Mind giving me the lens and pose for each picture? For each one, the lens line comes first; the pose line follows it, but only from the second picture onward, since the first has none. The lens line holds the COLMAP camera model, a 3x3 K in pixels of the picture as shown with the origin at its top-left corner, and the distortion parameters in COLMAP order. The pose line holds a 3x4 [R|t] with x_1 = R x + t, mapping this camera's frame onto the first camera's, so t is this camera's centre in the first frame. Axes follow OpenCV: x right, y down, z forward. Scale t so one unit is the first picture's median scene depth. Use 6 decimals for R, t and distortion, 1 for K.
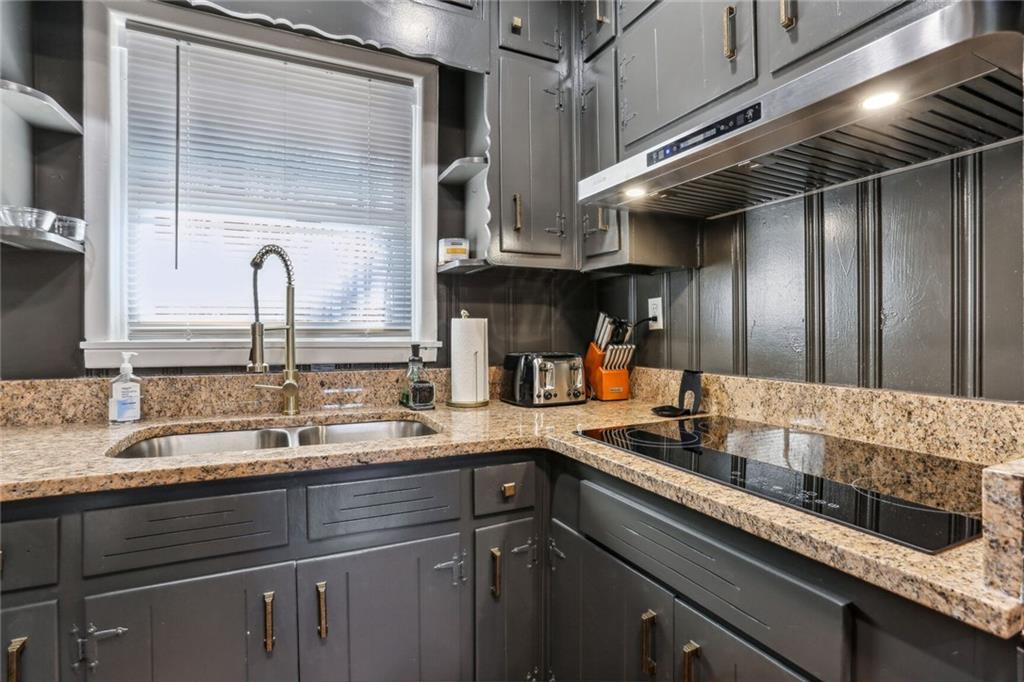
lens RADIAL K [[500.5, 0, 509.3], [0, 500.5, 334.5], [0, 0, 1]] dist [-0.059322, 0.030095]
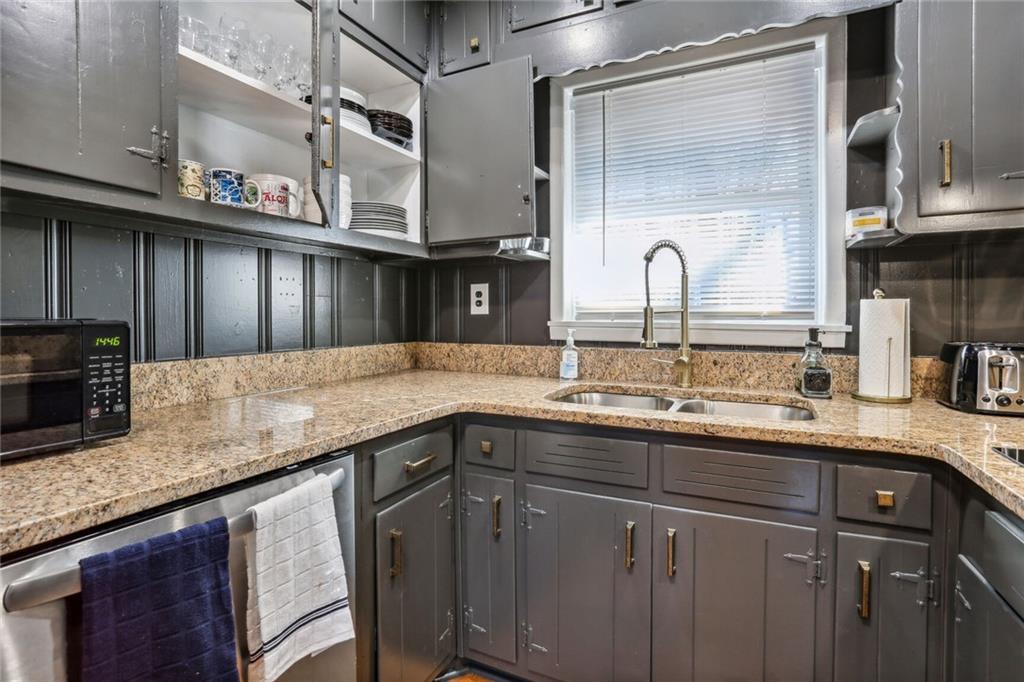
lens RADIAL K [[503.1, 0, 512.8], [0, 503.1, 323.2], [0, 0, 1]] dist [-0.058629, 0.033511]
pose [[0.625055, 0.013149, -0.780470, 0.218840], [-0.004595, 0.999903, 0.013166, 0.001297], [0.780567, -0.004643, 0.625055, -0.023310]]
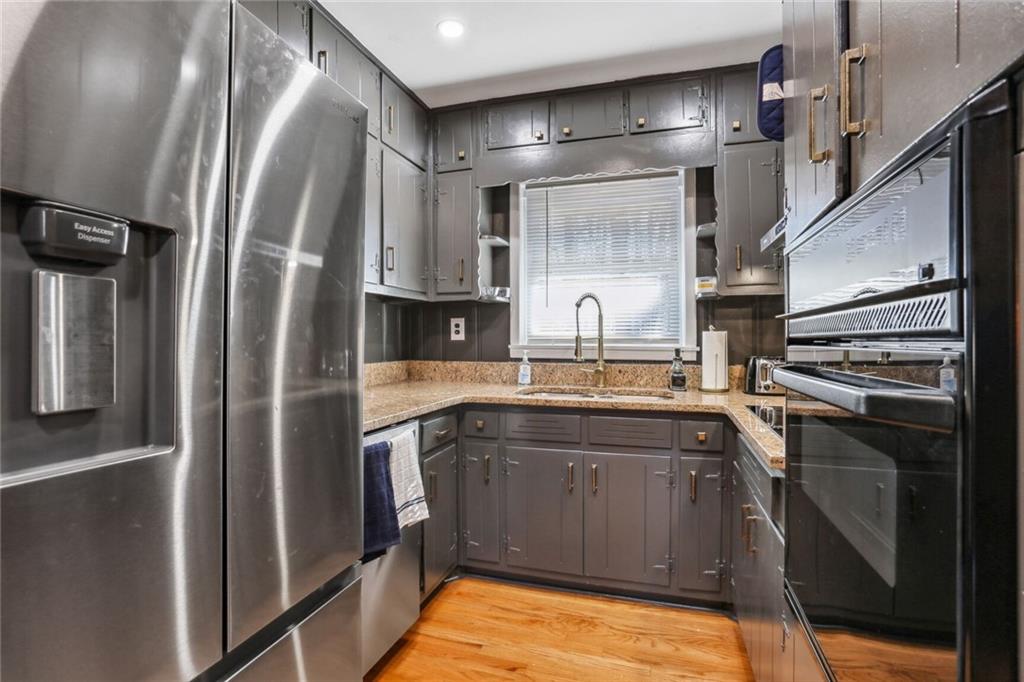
lens RADIAL K [[500.5, 0, 509.3], [0, 500.5, 334.5], [0, 0, 1]] dist [-0.059322, 0.030095]
pose [[0.734539, -0.005069, -0.678548, 0.556783], [-0.003959, 0.999923, -0.011756, -0.004362], [0.678555, 0.011322, 0.734462, -0.554270]]
